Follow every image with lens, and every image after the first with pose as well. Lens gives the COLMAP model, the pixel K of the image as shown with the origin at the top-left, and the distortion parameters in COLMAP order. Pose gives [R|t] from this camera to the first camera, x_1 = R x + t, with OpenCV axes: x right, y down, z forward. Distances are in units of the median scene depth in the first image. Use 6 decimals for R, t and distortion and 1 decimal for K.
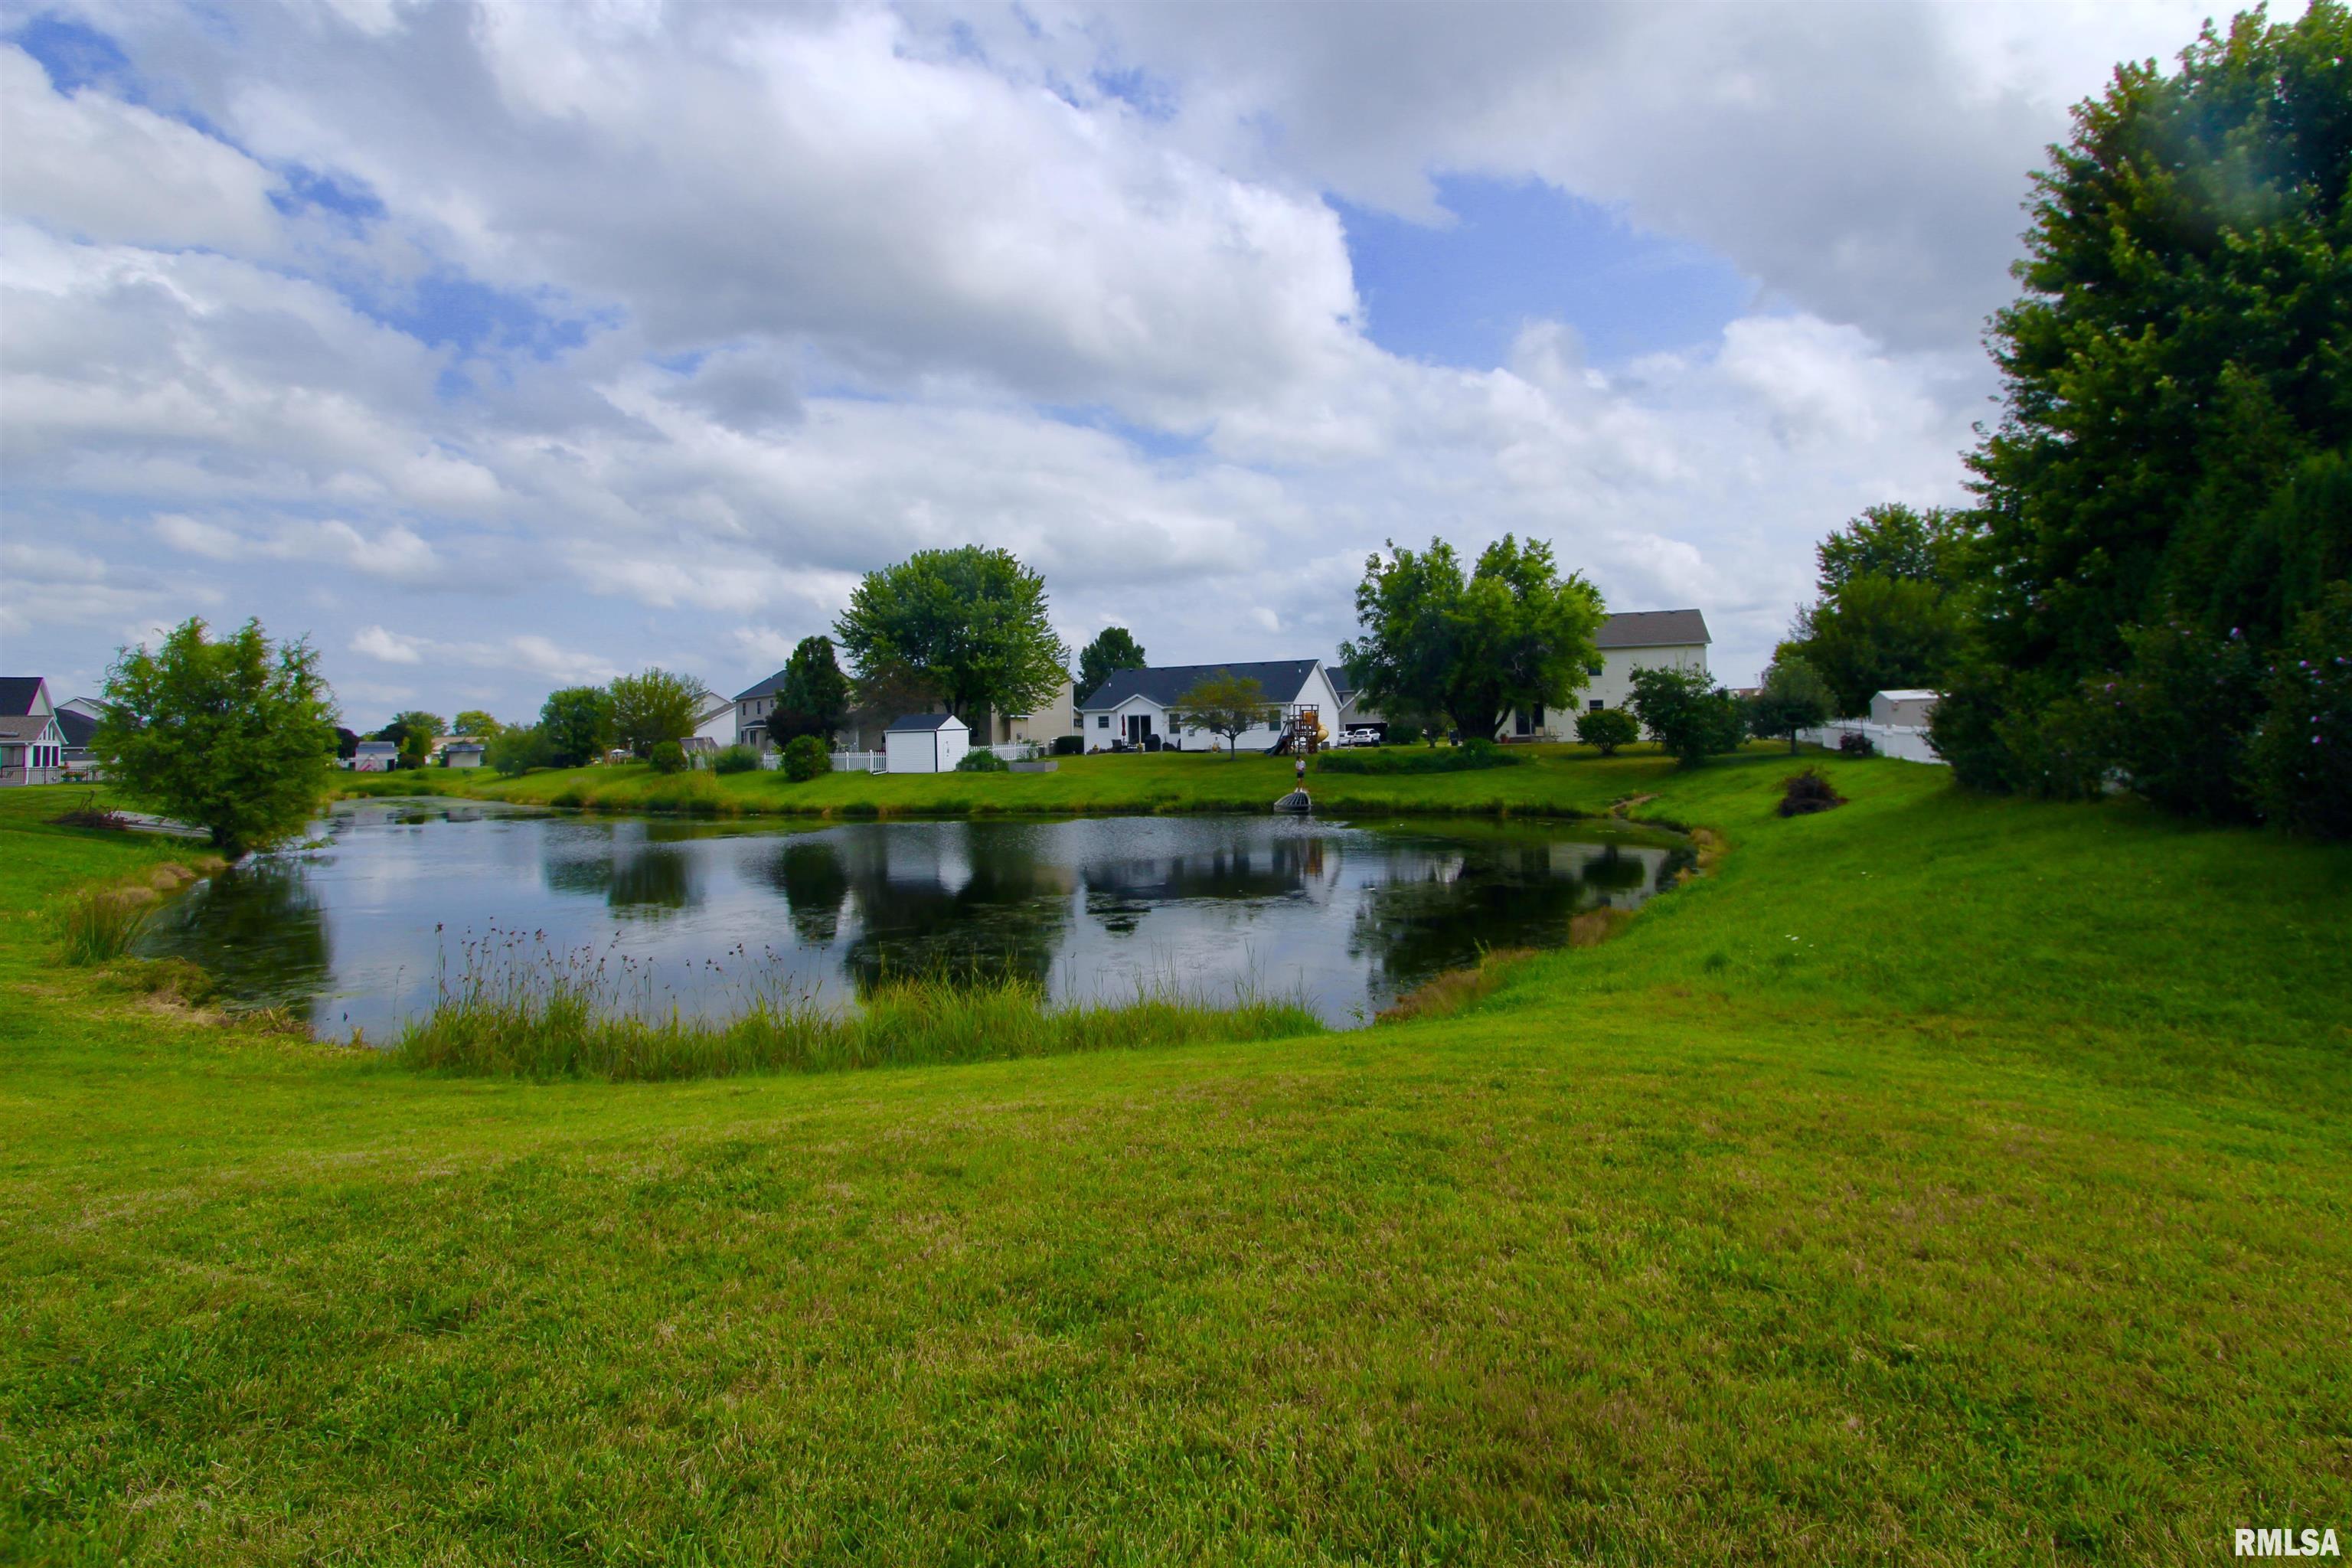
lens RADIAL K [[1073.0, 0, 1211.3], [0, 1073.0, 702.1], [0, 0, 1]] dist [-0.020297, 0.004513]
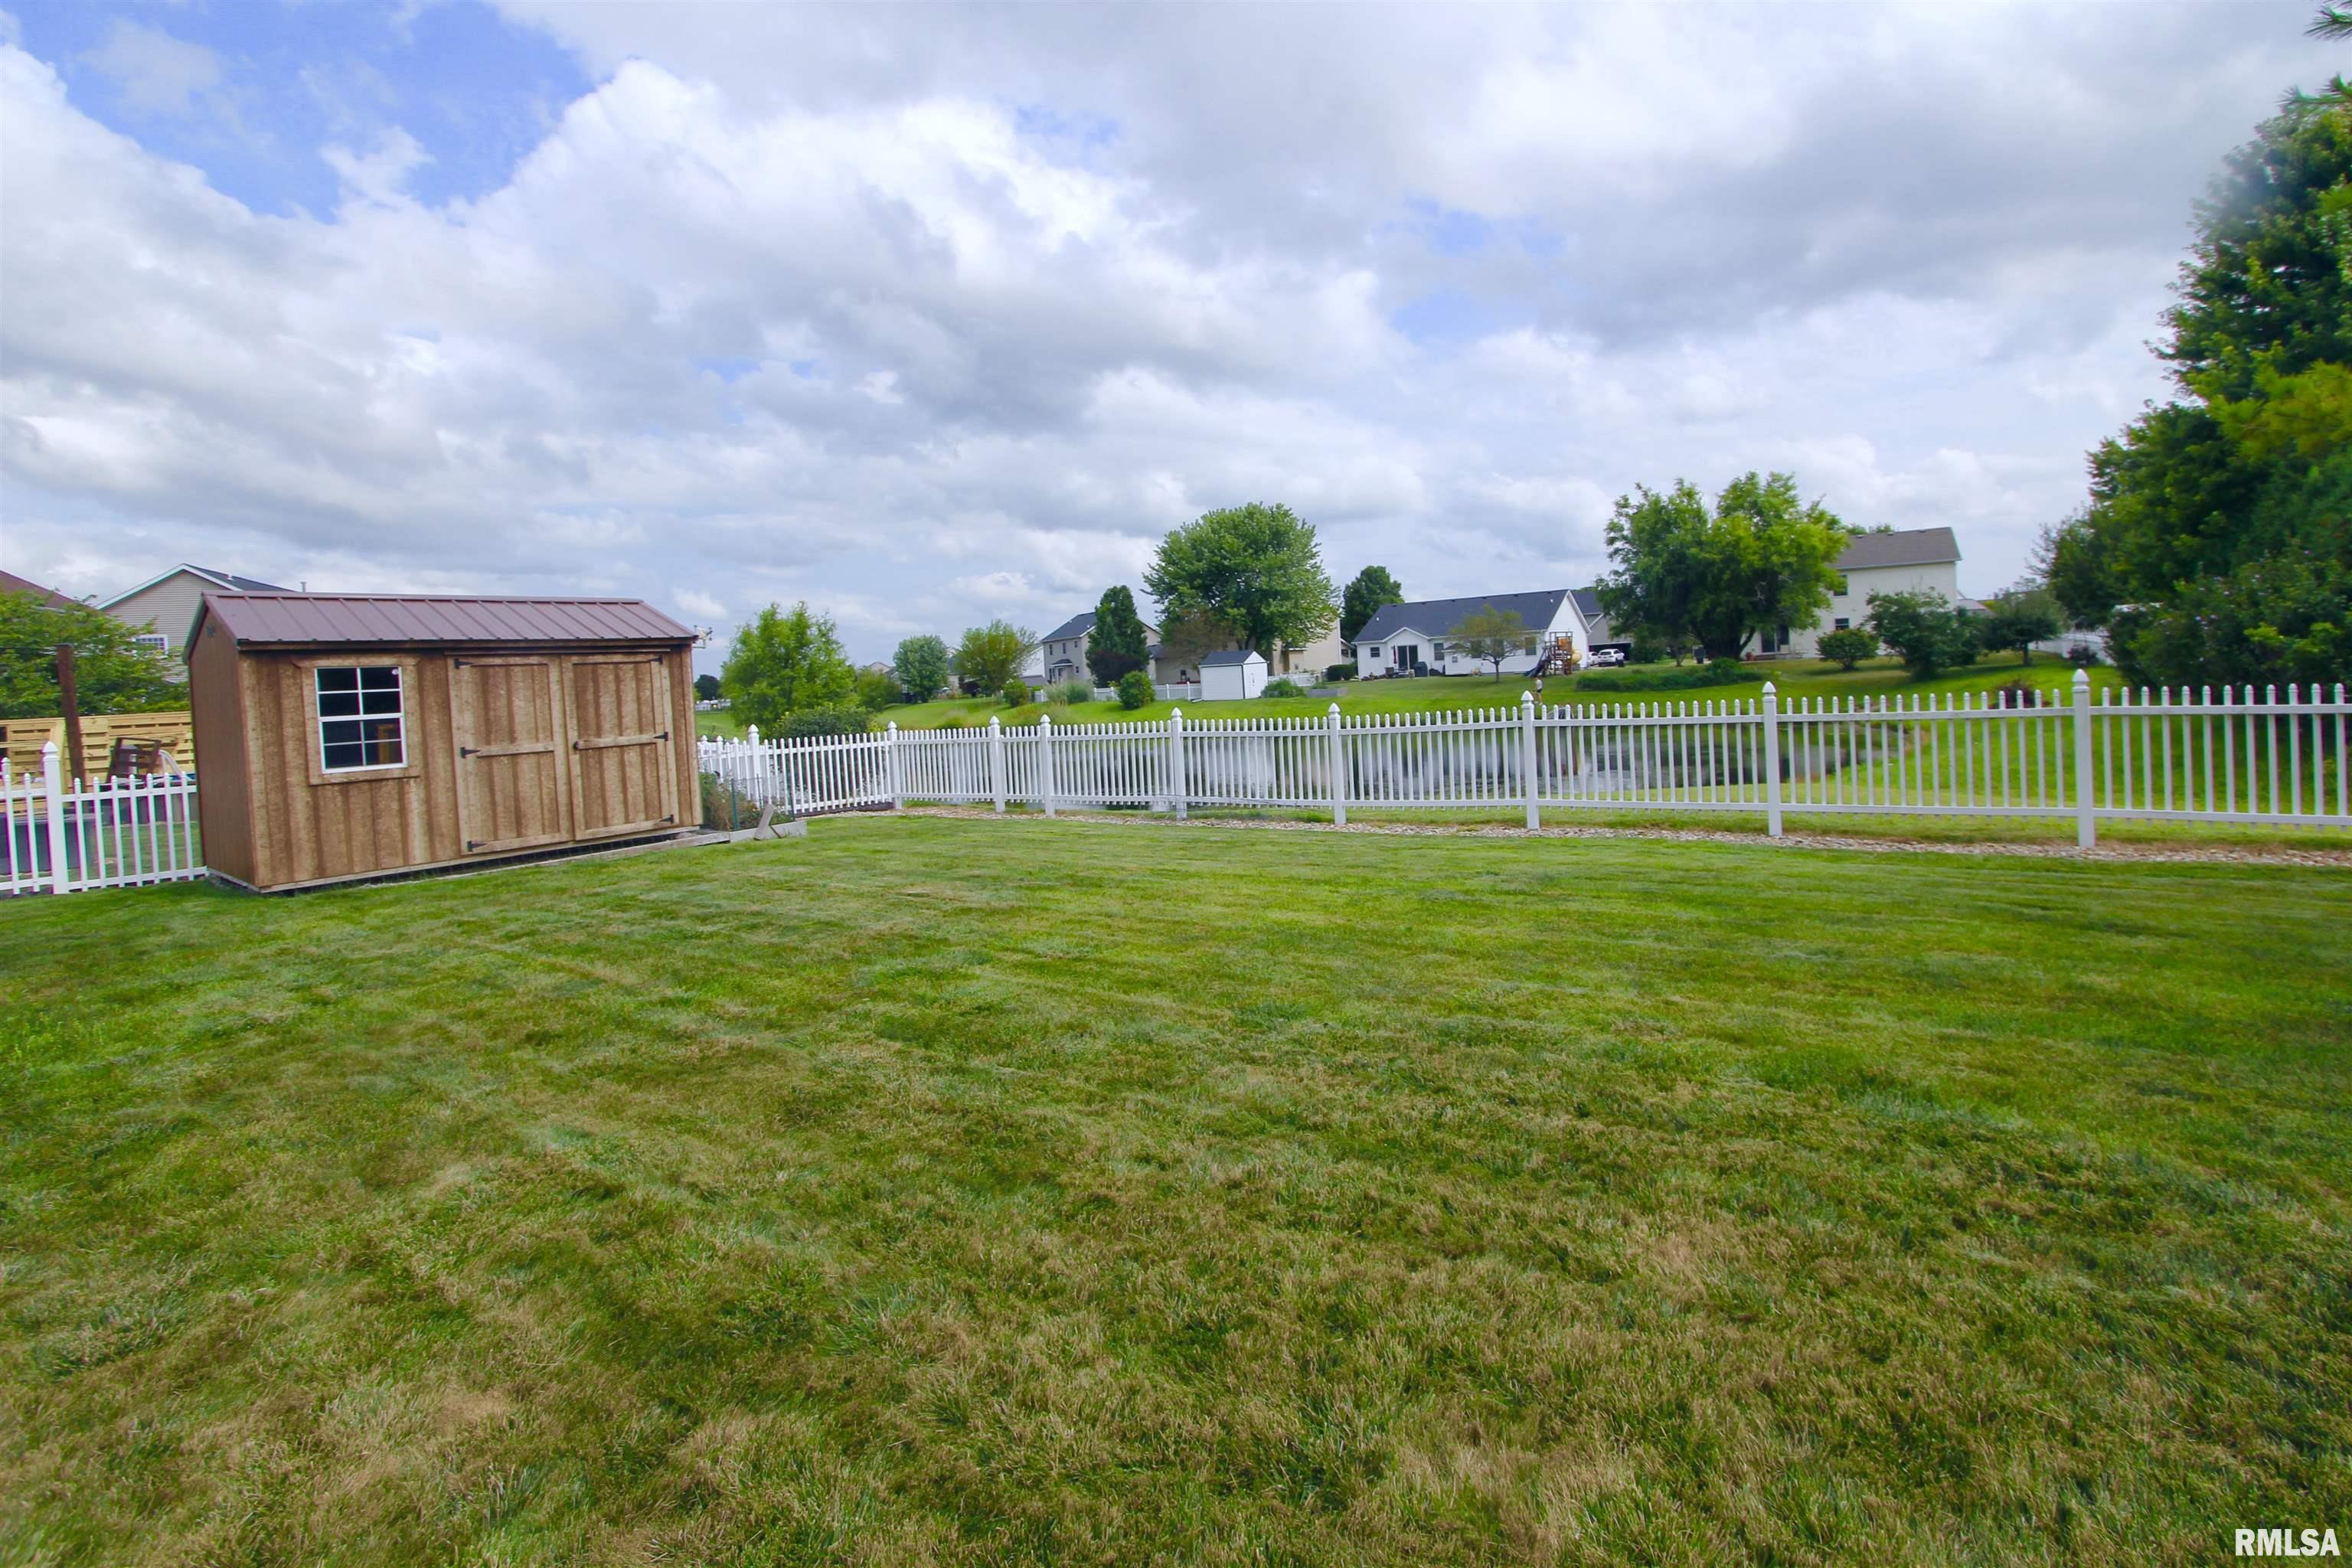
lens RADIAL K [[1073.0, 0, 1211.3], [0, 1073.0, 702.1], [0, 0, 1]] dist [-0.020297, 0.004513]
pose [[0.978469, -0.021241, -0.205298, -0.040137], [0.035538, 0.997173, 0.066205, -0.011297], [0.203311, -0.072075, 0.976458, -0.175009]]
